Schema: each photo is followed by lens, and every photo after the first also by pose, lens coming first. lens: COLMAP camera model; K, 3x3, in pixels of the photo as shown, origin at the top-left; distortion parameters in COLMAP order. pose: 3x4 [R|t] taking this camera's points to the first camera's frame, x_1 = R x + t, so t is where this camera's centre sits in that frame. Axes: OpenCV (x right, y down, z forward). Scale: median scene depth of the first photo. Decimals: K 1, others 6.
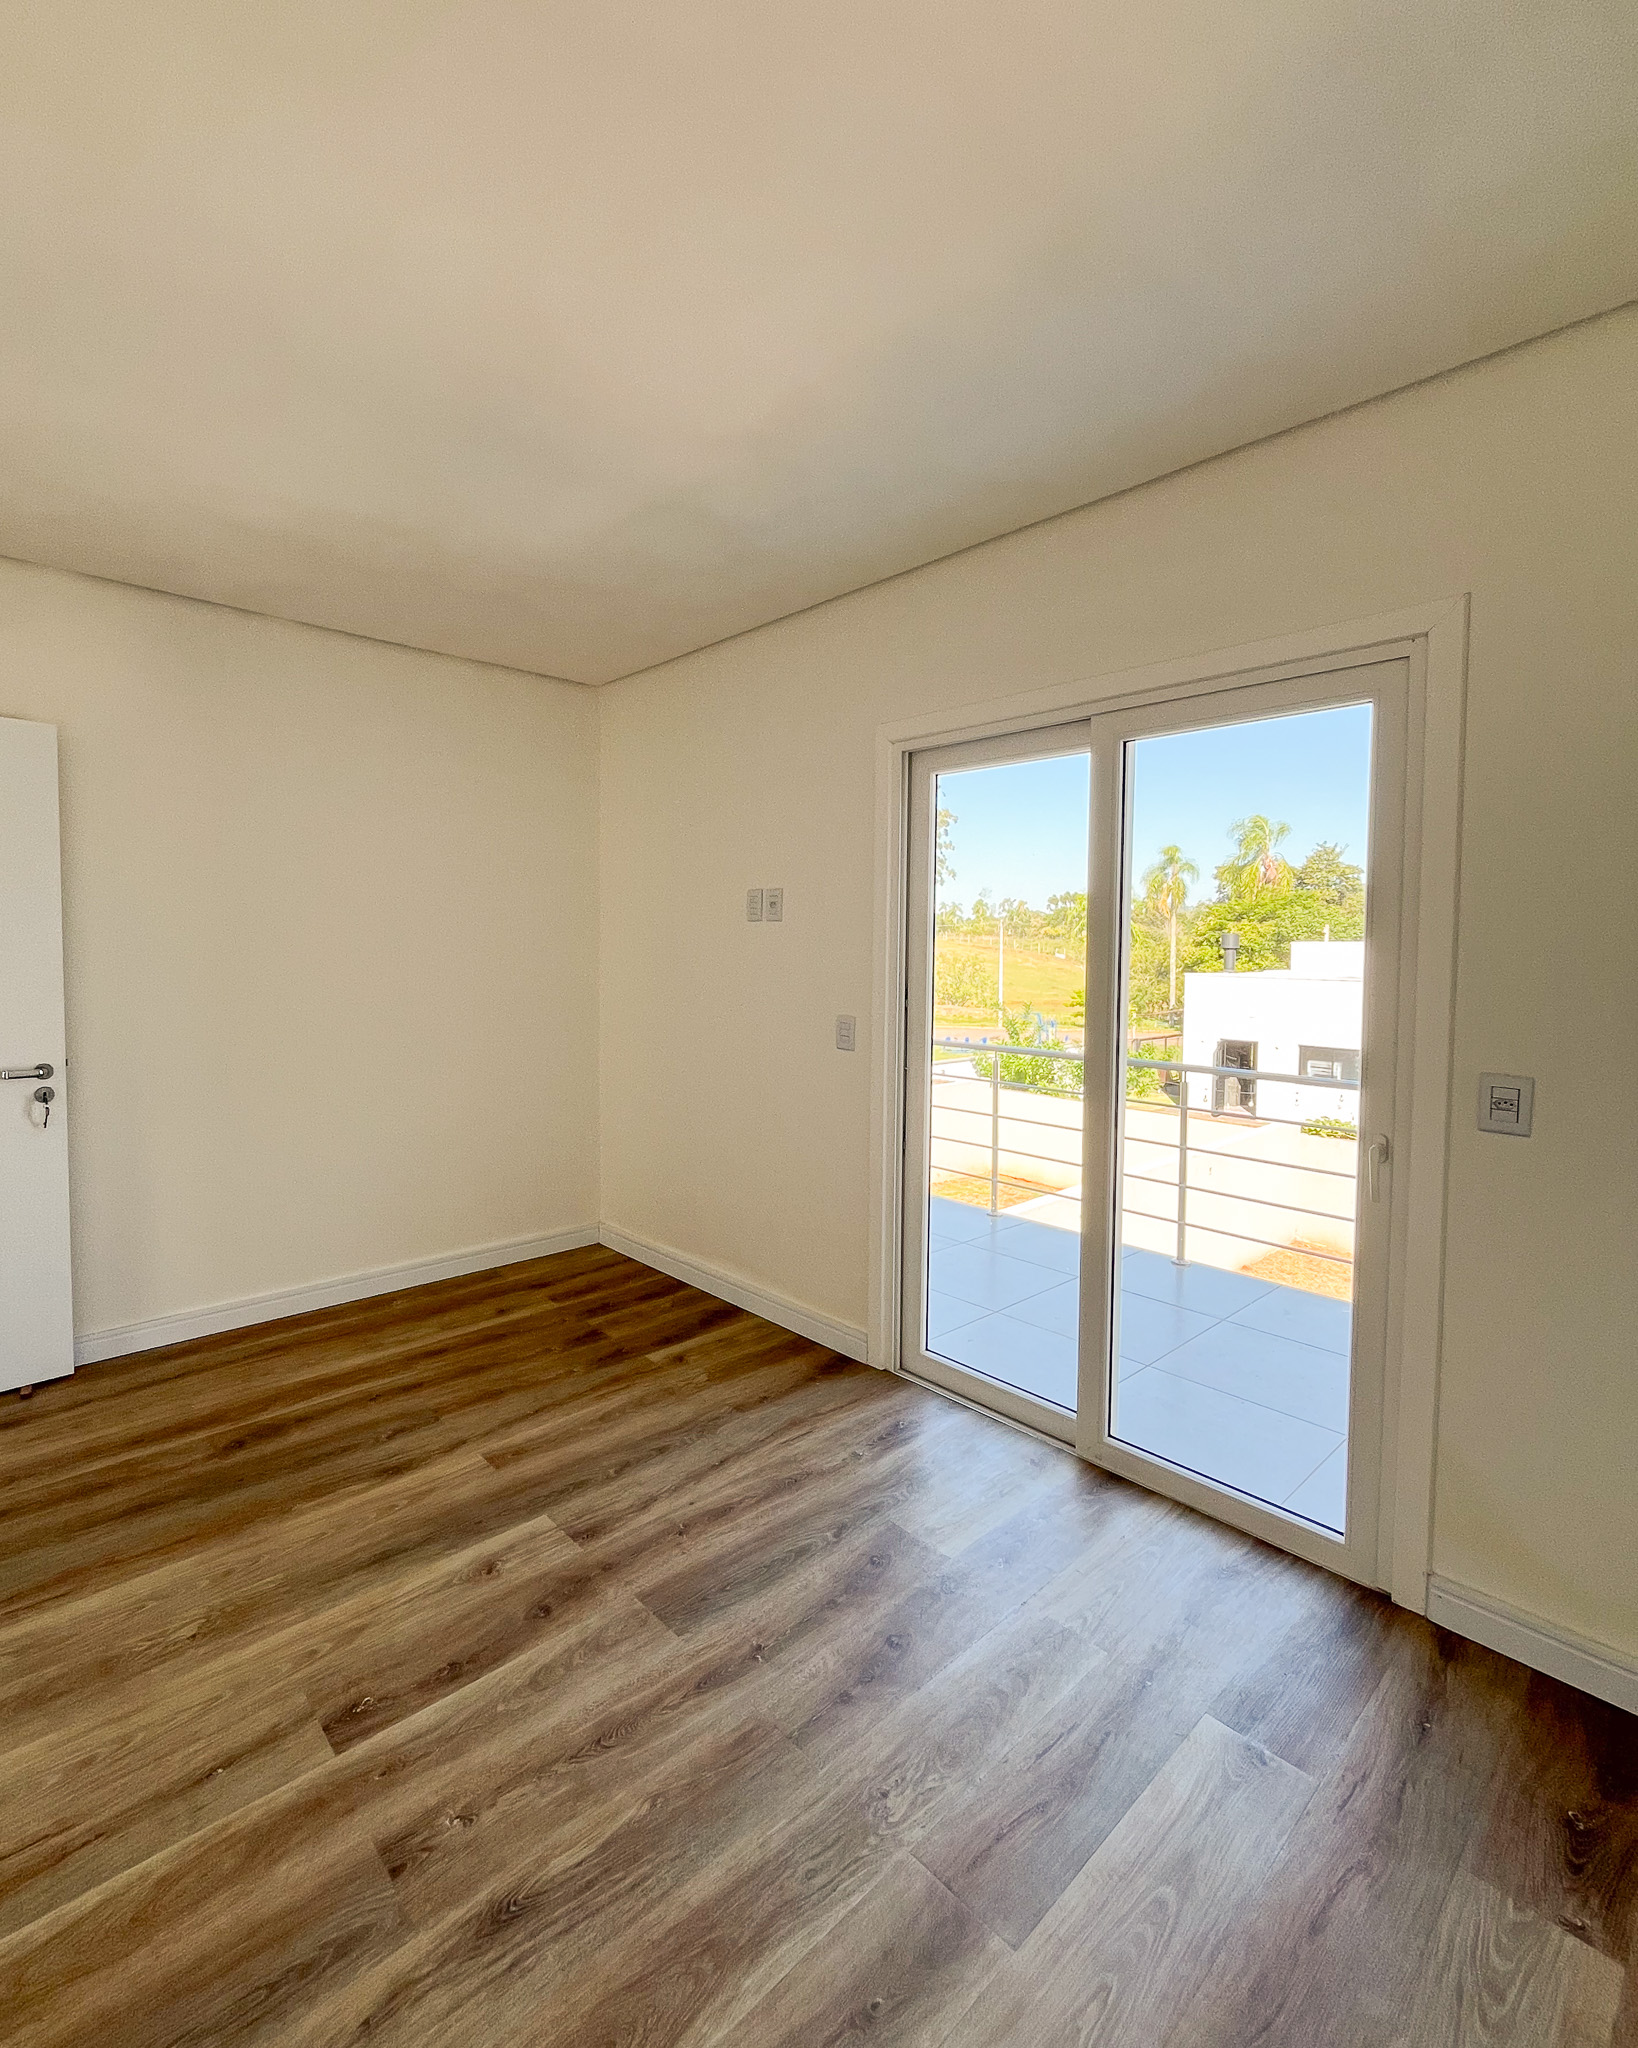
lens RADIAL K [[931.2, 0, 784.8], [0, 931.2, 994.3], [0, 0, 1]] dist [0.000309, 0.000863]
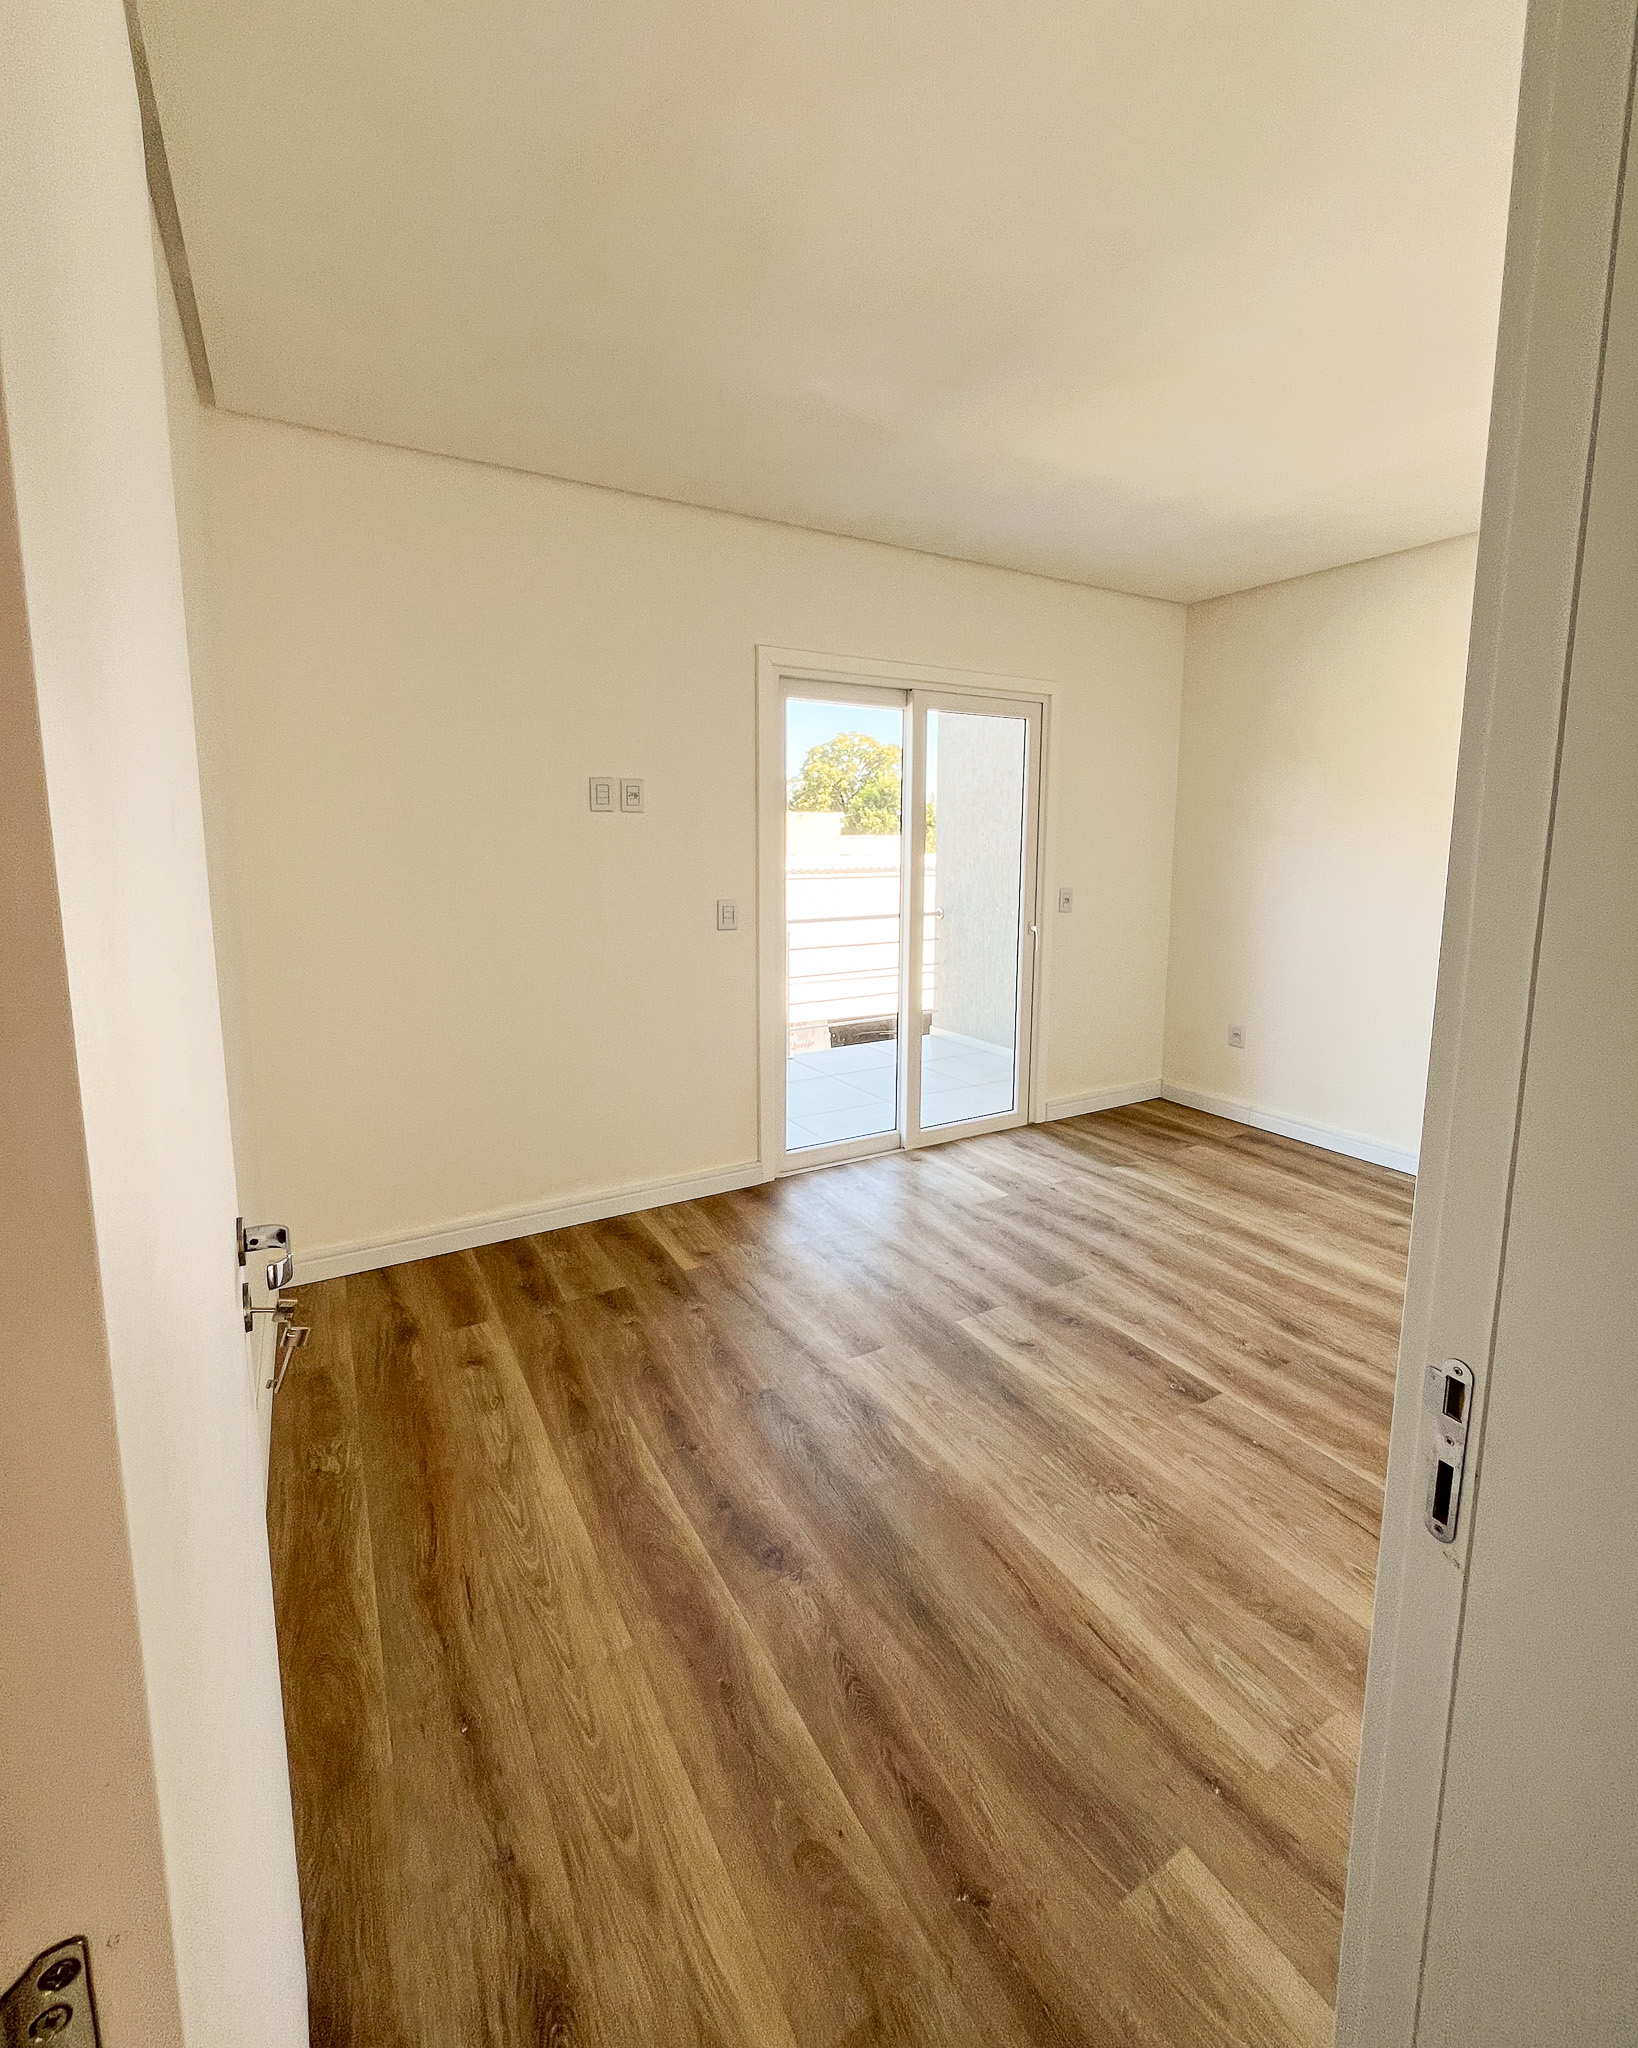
lens RADIAL K [[884.4, 0, 817.1], [0, 884.4, 1018.0], [0, 0, 1]] dist [-0.001269, -0.000950]
pose [[0.206313, -0.206103, 0.956534, -1.373899], [0.053388, 0.978480, 0.199317, -0.049954], [-0.977029, 0.009946, 0.212876, 0.999865]]
